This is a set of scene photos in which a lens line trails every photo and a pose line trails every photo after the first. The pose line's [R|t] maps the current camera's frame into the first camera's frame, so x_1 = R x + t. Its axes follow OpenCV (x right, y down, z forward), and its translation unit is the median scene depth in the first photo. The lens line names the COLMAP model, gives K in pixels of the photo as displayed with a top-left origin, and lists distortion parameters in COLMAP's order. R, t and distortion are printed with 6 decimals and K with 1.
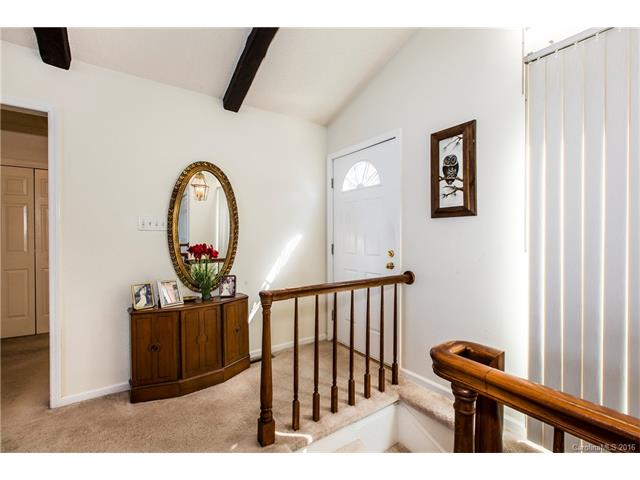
lens RADIAL K [[286.7, 0, 320.3], [0, 286.7, 240.2], [0, 0, 1]] dist [-0.000120, 0.000587]
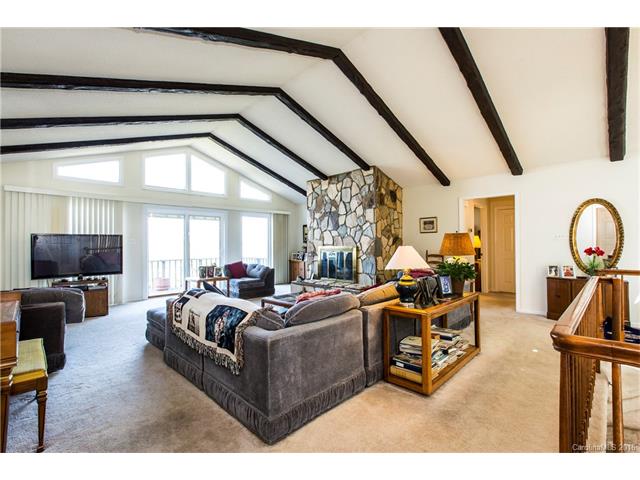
lens RADIAL K [[286.7, 0, 326.5], [0, 286.7, 241.6], [0, 0, 1]] dist [-0.000120, 0.000587]
pose [[0.208021, -0.005479, -0.978109, 0.971981], [-0.000951, 0.999983, -0.005803, -0.008319], [0.978124, 0.002137, 0.208012, -0.946294]]
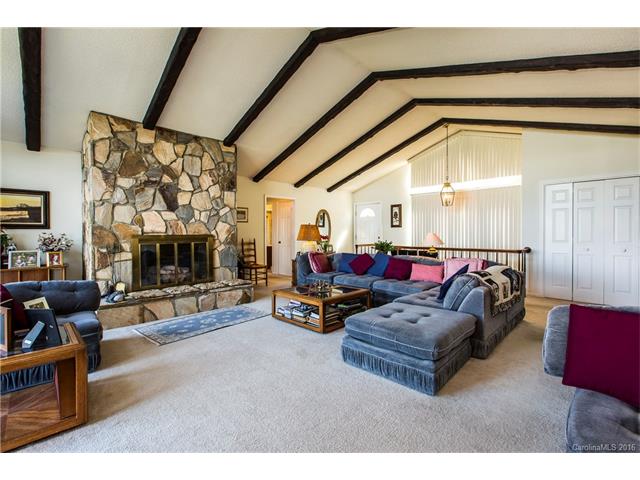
lens RADIAL K [[286.7, 0, 325.2], [0, 286.7, 238.5], [0, 0, 1]] dist [-0.000120, 0.000587]
pose [[0.983534, 0.000007, 0.180725, -1.029989], [-0.002153, 0.999930, 0.011677, 0.018491], [-0.180712, -0.011874, 0.983464, -2.299365]]
